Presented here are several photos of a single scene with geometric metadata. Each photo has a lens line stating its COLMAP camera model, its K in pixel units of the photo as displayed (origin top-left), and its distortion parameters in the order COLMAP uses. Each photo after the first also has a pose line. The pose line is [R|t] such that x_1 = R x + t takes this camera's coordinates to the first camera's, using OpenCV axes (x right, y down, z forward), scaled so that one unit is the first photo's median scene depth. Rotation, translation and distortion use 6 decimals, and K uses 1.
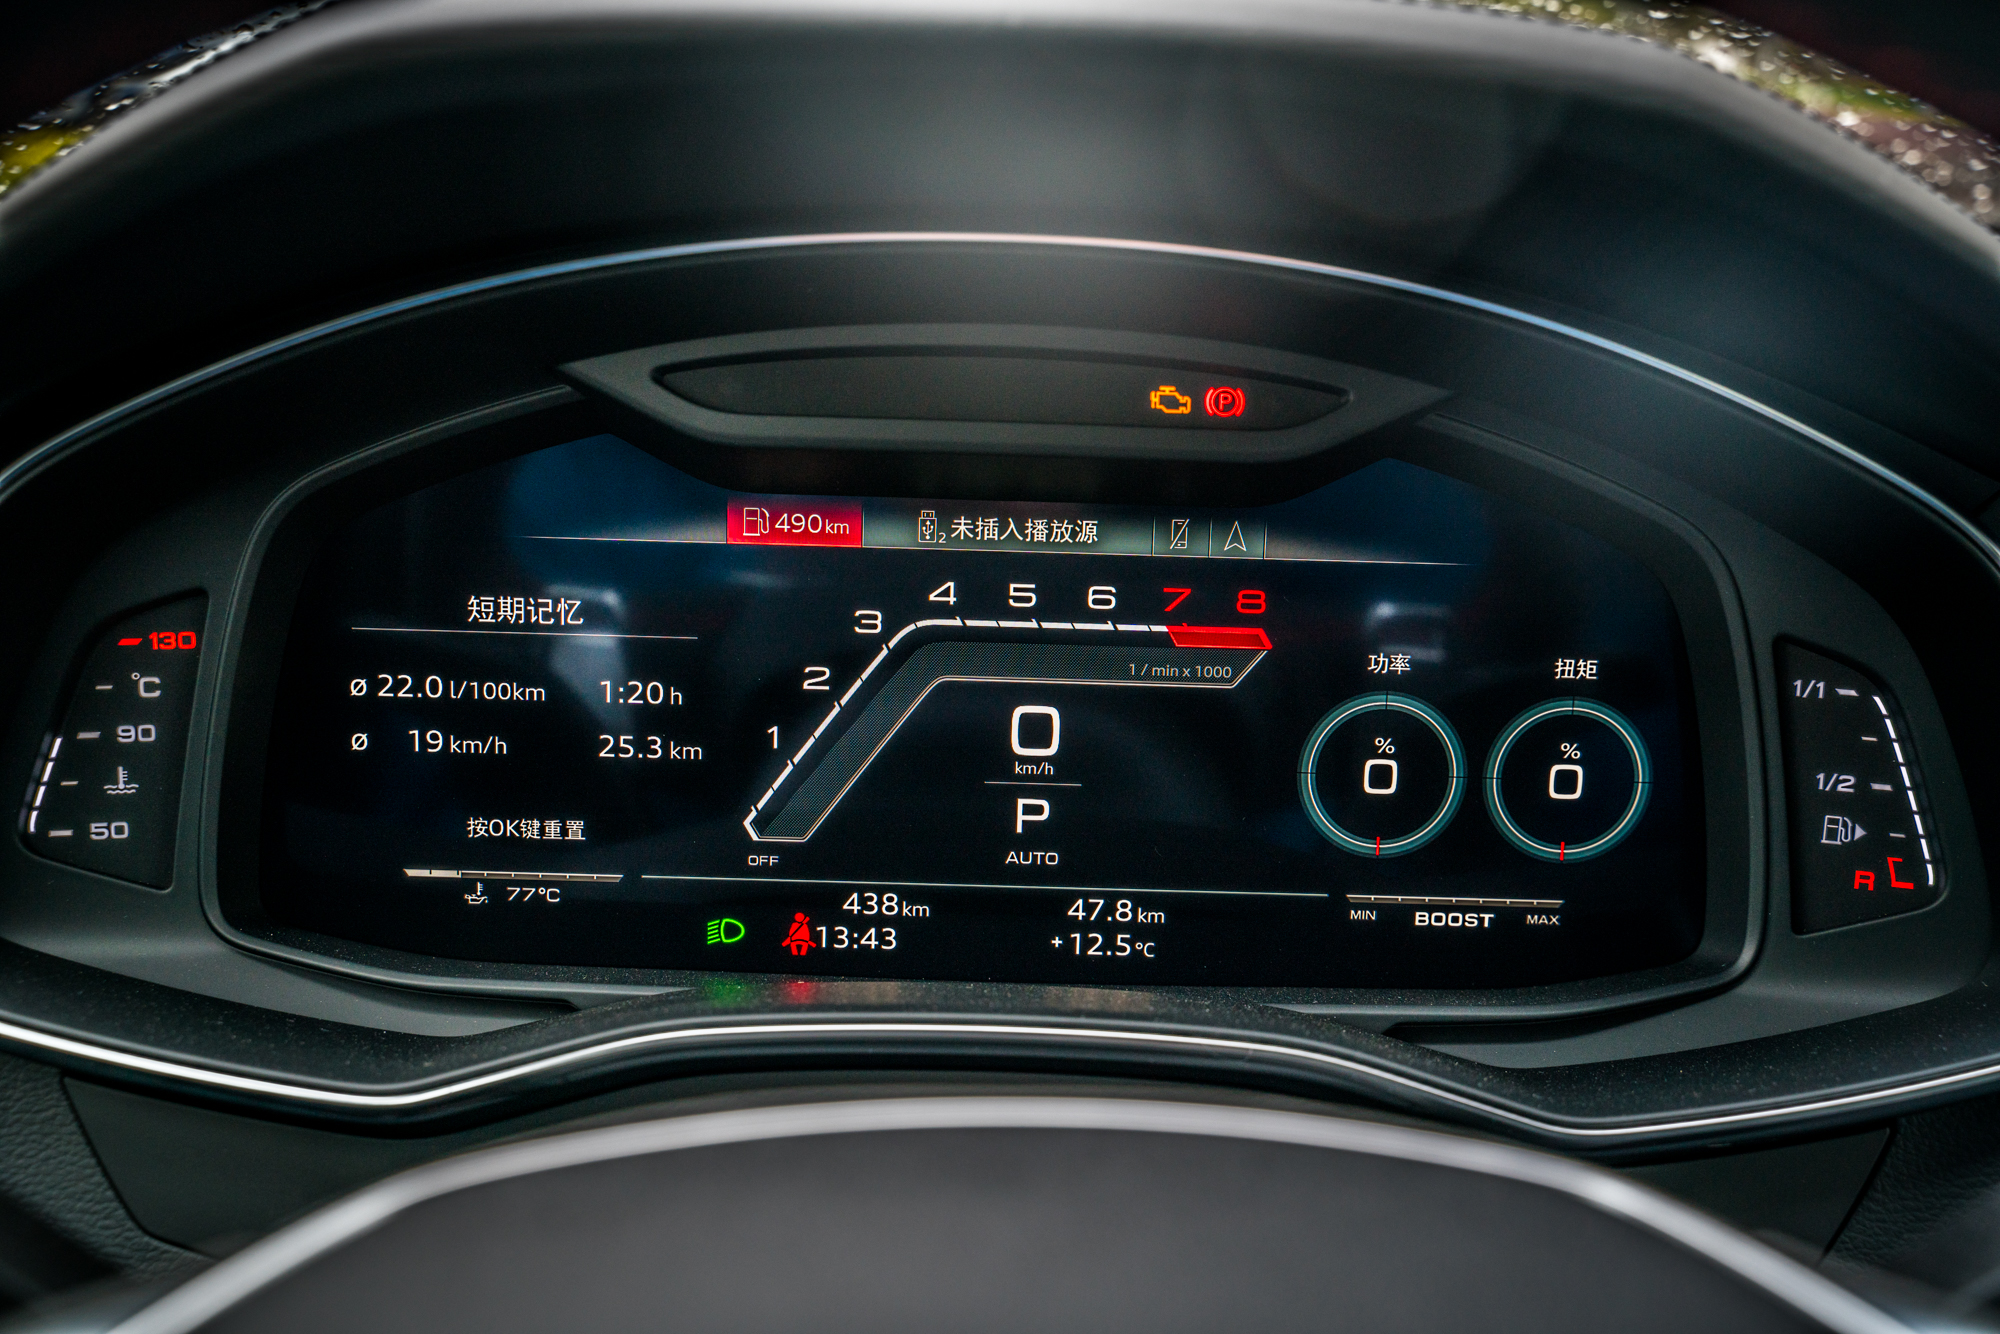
lens RADIAL K [[2251.8, 0, 1000.0], [0, 2251.8, 667.0], [0, 0, 1]] dist [0.014105, 0.008479]
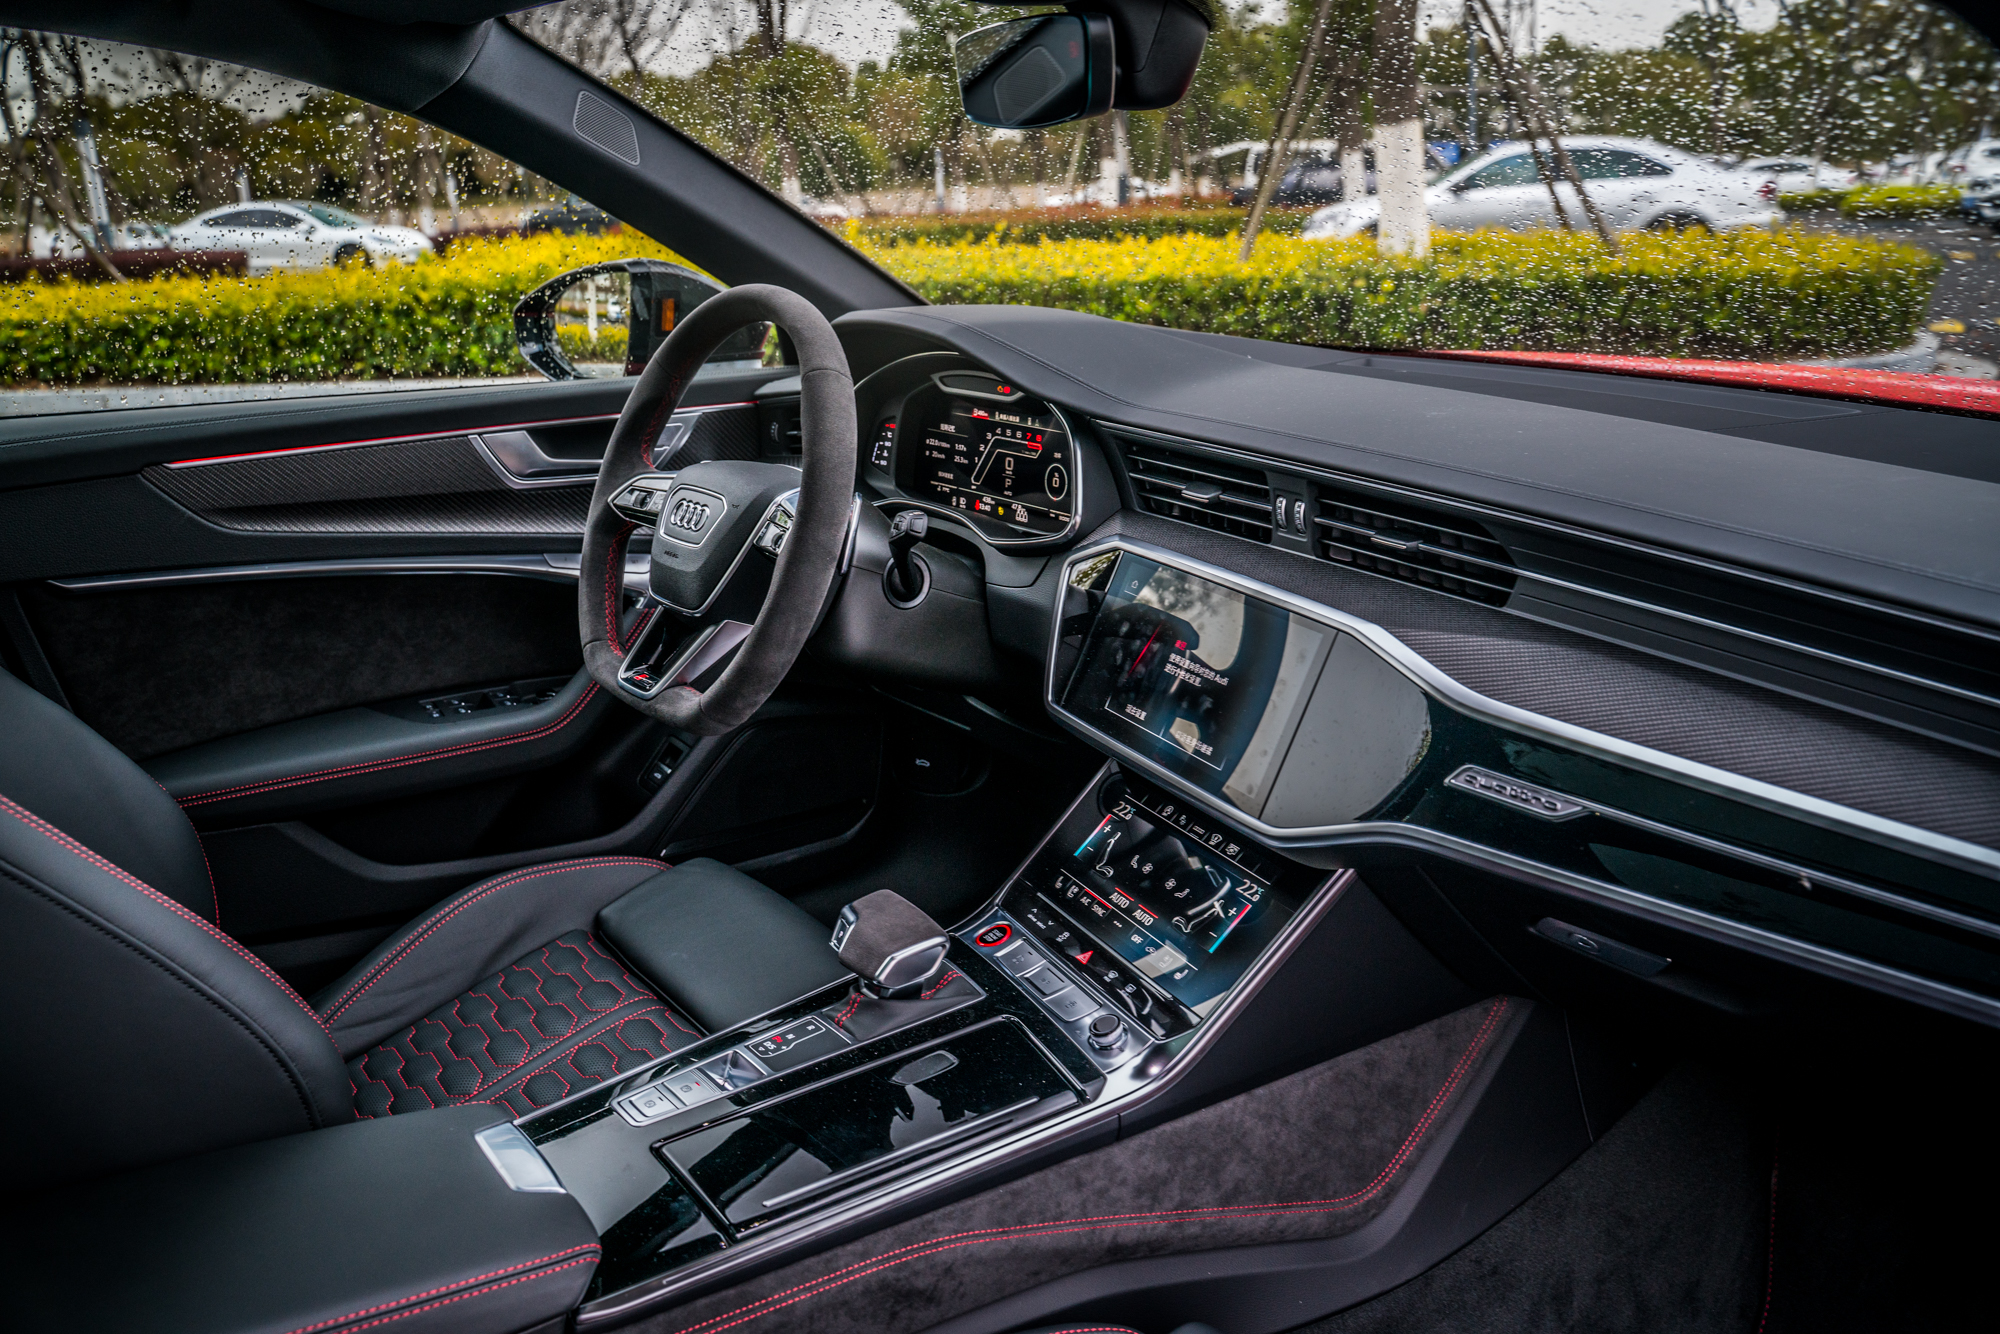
lens RADIAL K [[1649.1, 0, 1000.0], [0, 1649.1, 667.0], [0, 0, 1]] dist [-0.003773, -0.001091]
pose [[0.567824, 0.189634, -0.801009, 2.698744], [-0.170946, 0.979053, 0.110603, 0.064353], [0.805204, 0.074126, 0.588347, -0.902074]]
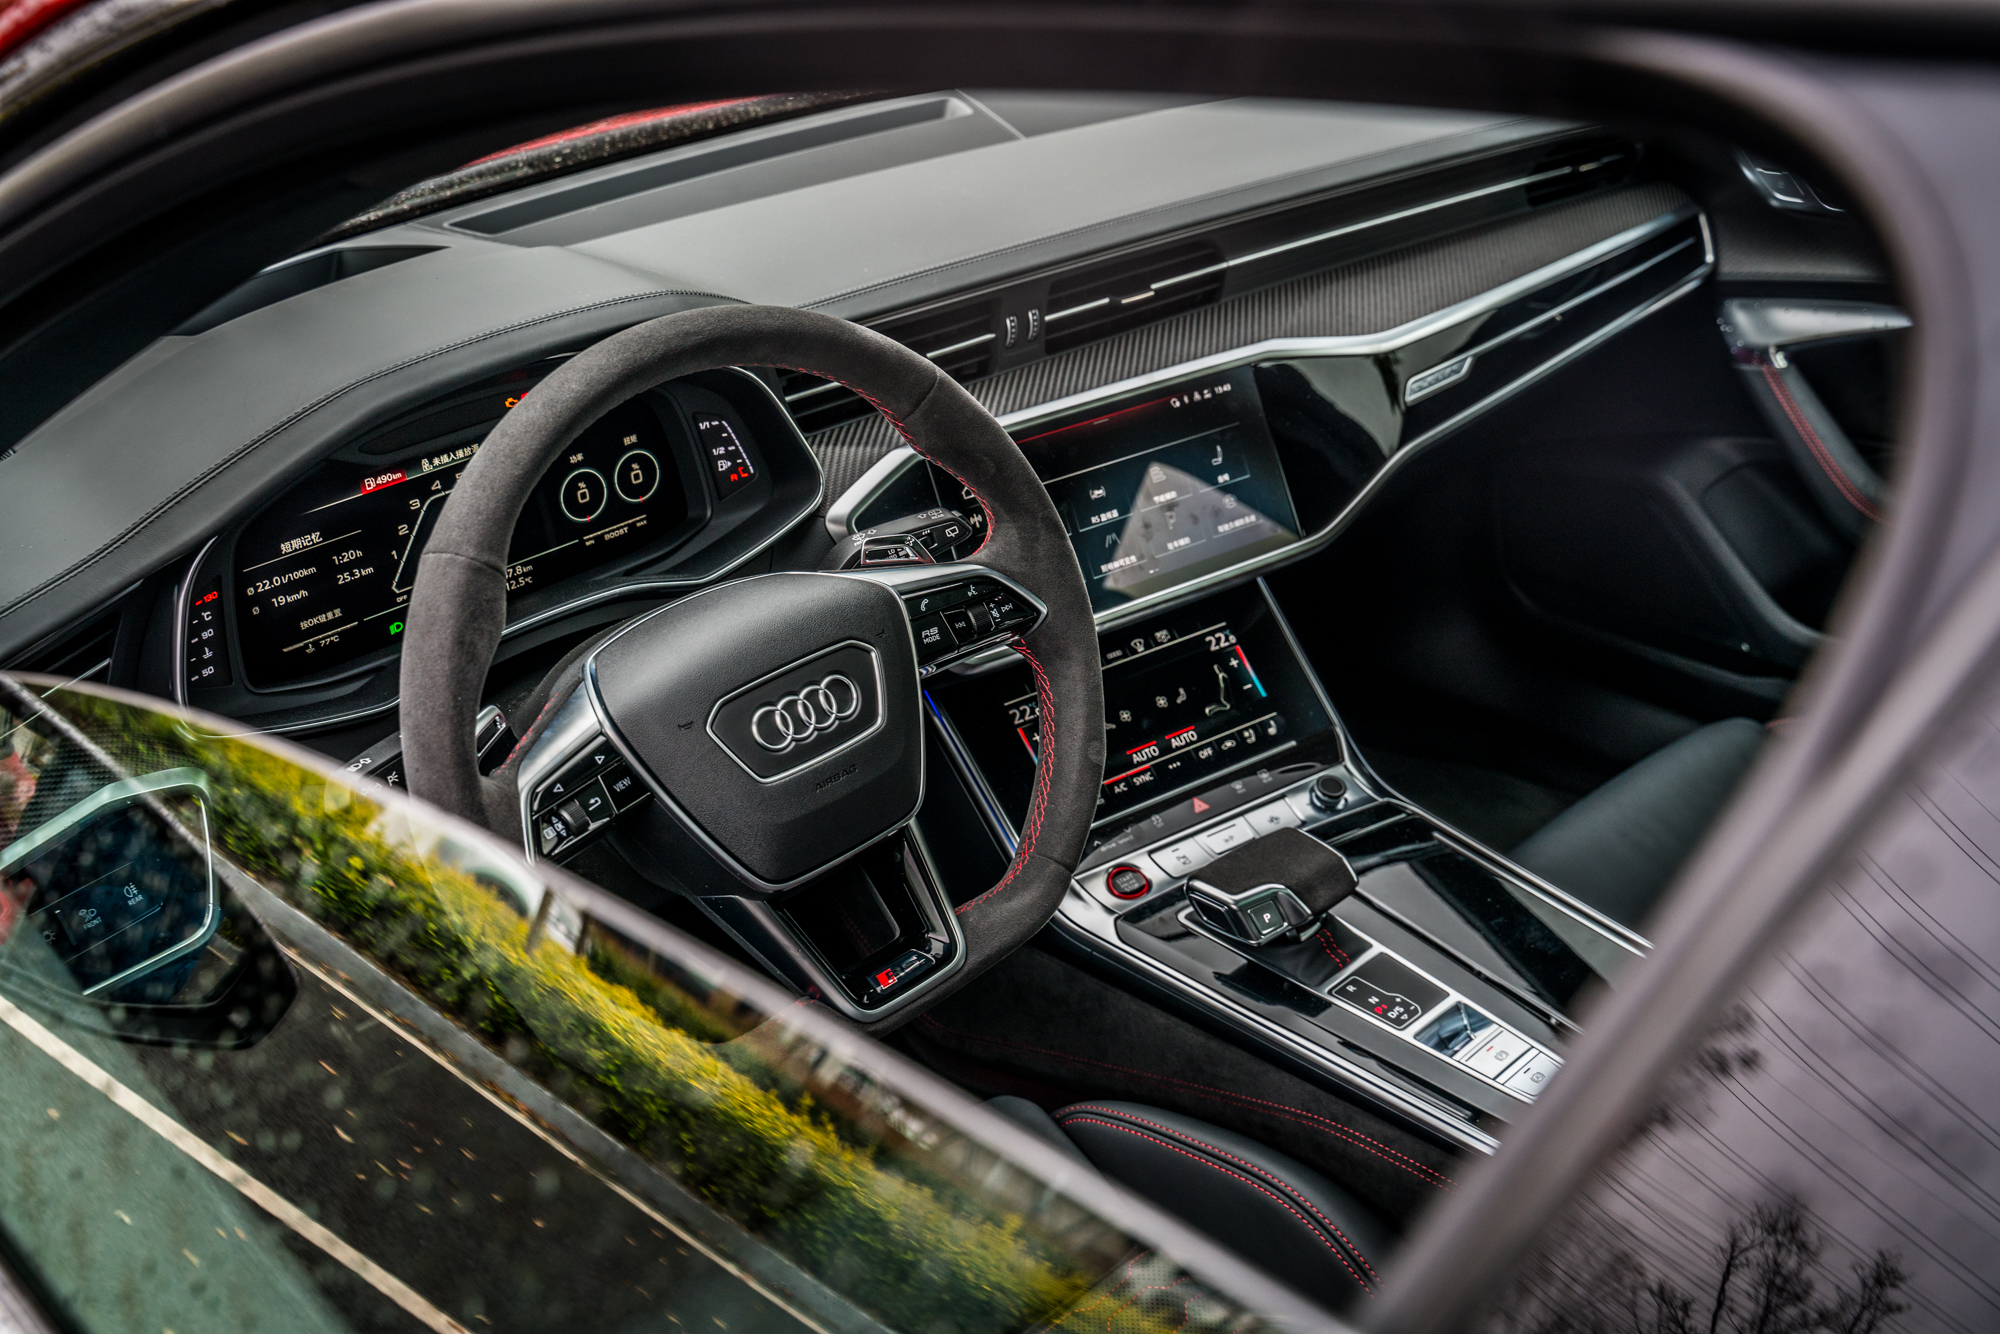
lens RADIAL K [[2169.3, 0, 1000.0], [0, 2169.3, 667.0], [0, 0, 1]] dist [0.019060, 0.011109]
pose [[0.731622, -0.375697, 0.568842, -1.127500], [0.242390, 0.923269, 0.298029, -0.457140], [-0.637163, -0.080163, 0.766549, -1.527650]]
